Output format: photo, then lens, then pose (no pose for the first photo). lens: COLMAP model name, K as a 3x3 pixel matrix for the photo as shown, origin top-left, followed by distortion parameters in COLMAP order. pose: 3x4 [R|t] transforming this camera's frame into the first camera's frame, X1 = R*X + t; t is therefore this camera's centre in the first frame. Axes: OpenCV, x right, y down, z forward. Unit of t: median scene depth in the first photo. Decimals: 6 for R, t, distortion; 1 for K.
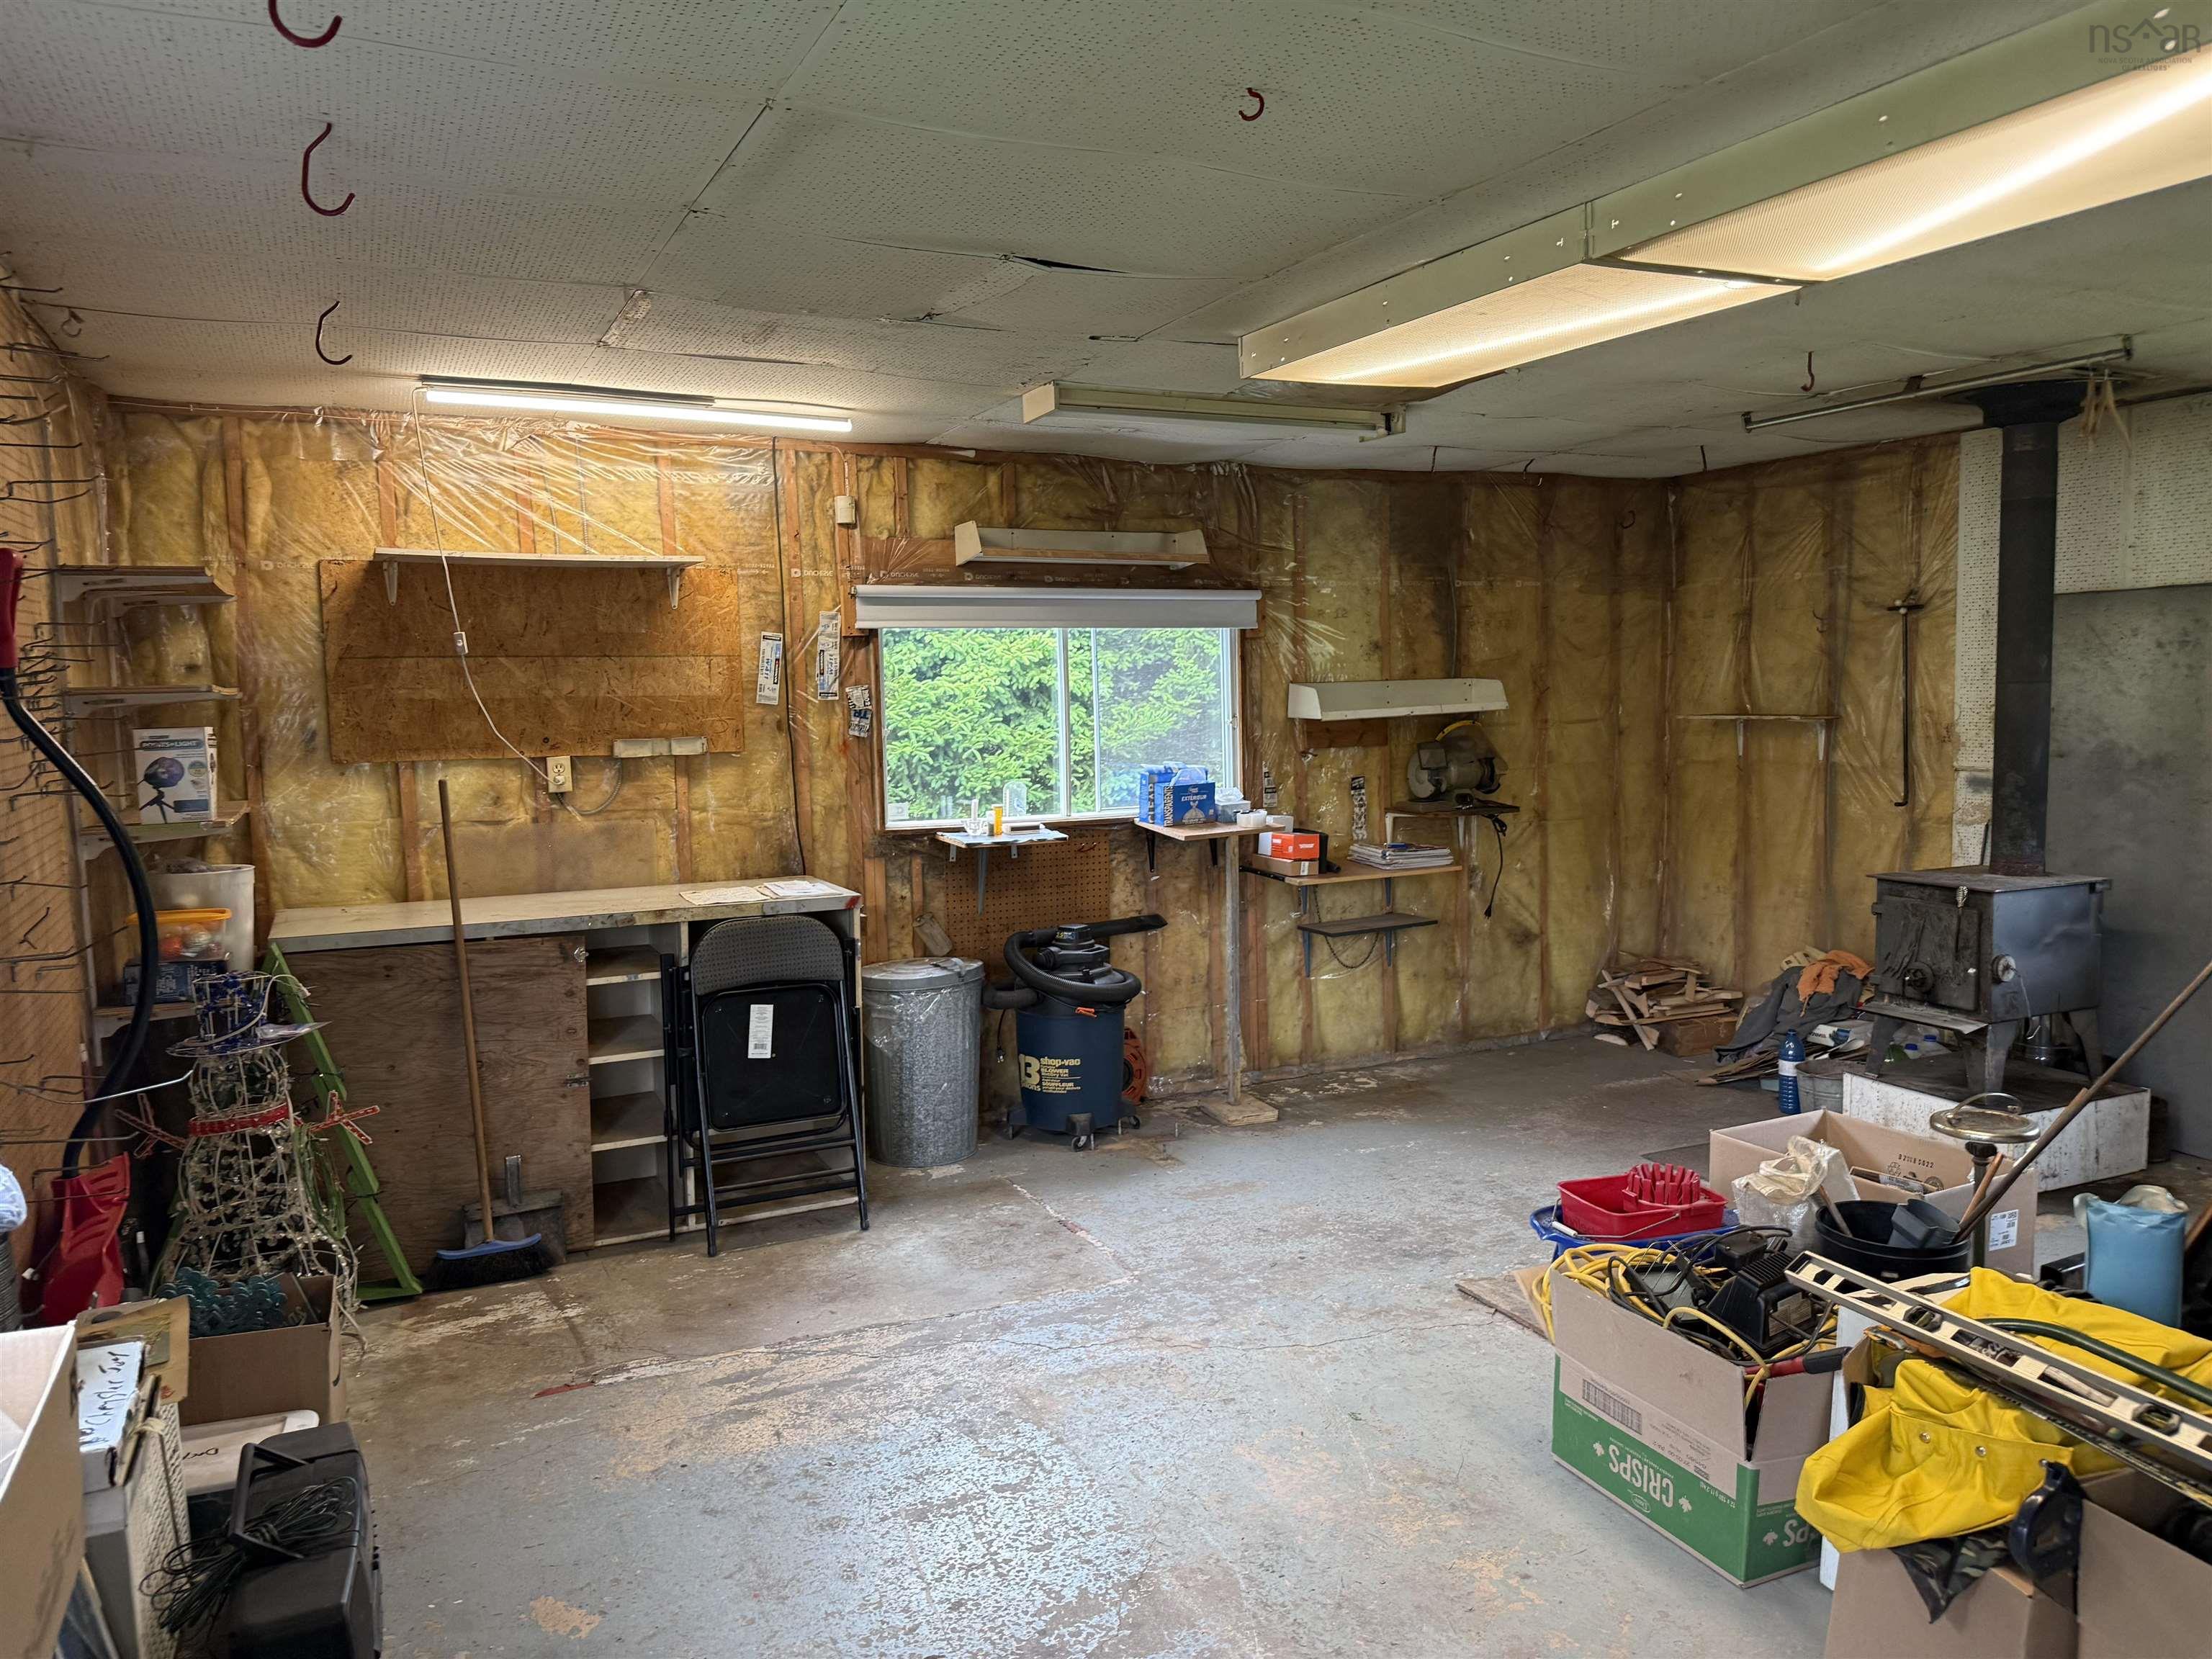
lens RADIAL K [[1548.5, 0, 1118.1], [0, 1548.5, 827.7], [0, 0, 1]] dist [0.031276, -0.041392]
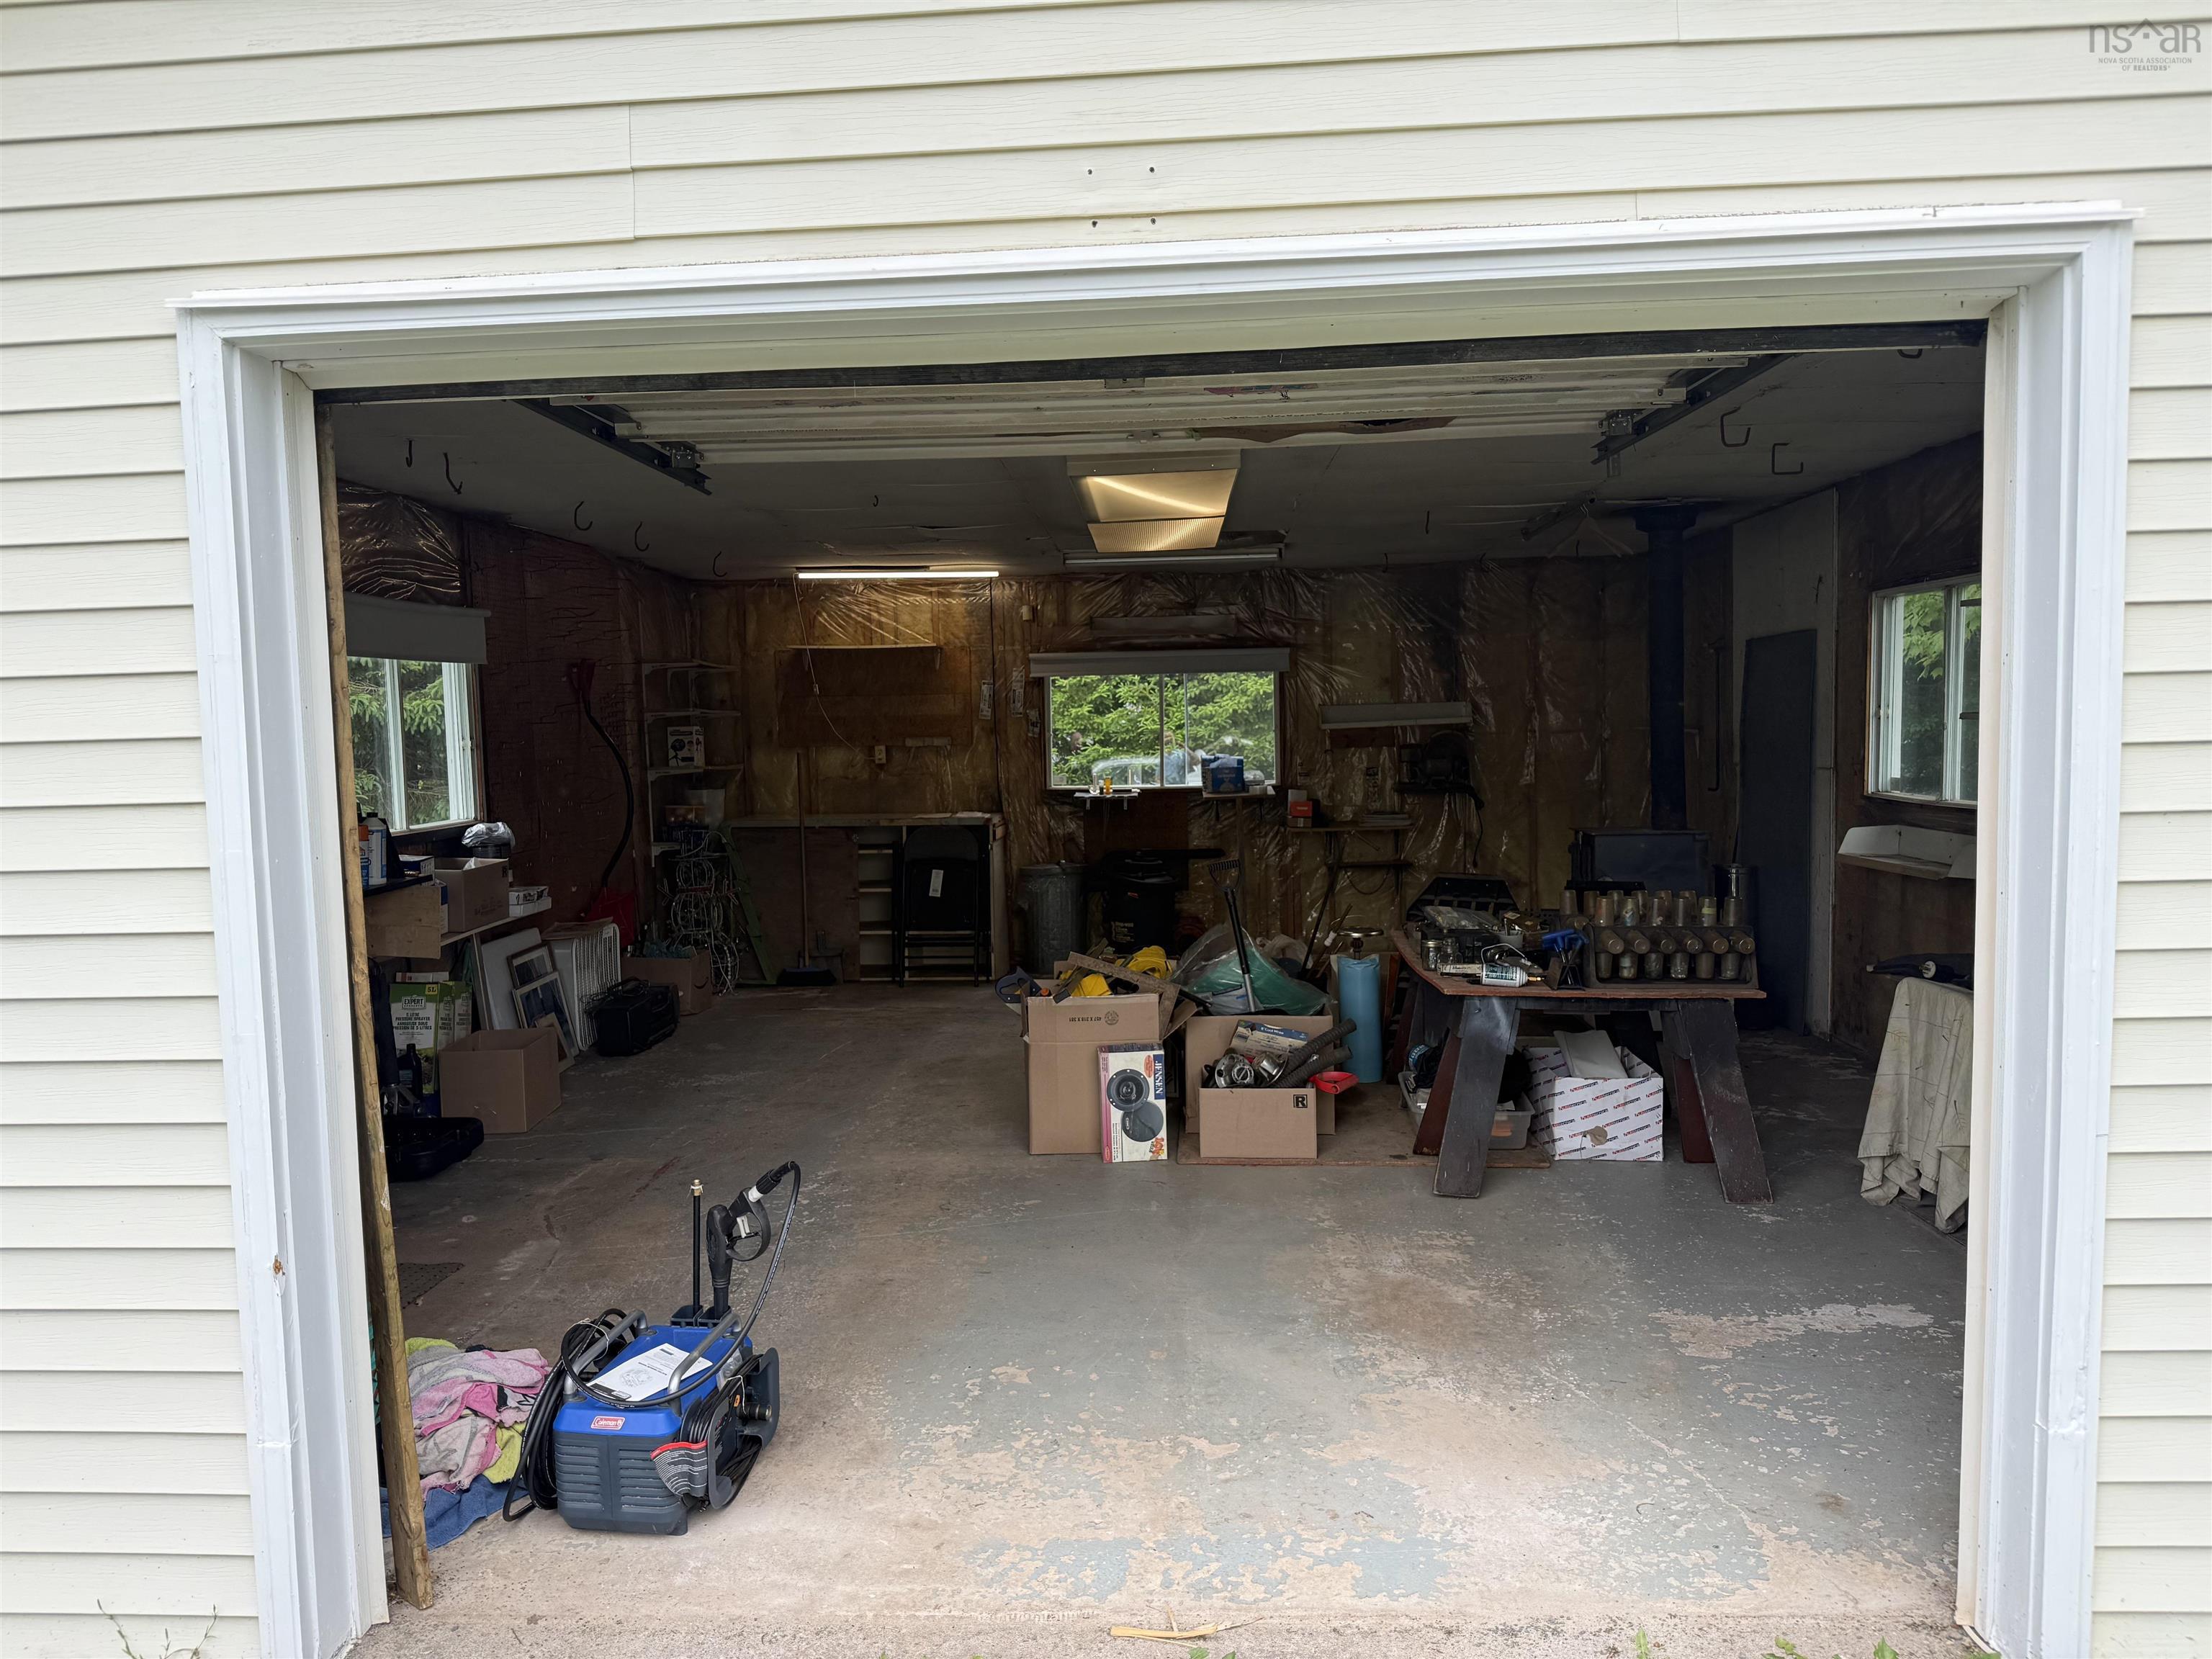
lens RADIAL K [[1548.5, 0, 1099.9], [0, 1548.5, 838.0], [0, 0, 1]] dist [0.031276, -0.041392]
pose [[0.875137, 0.033426, -0.482719, 0.802600], [-0.040129, 0.999188, -0.003562, 0.064708], [0.482208, 0.022488, 0.875768, -0.560774]]
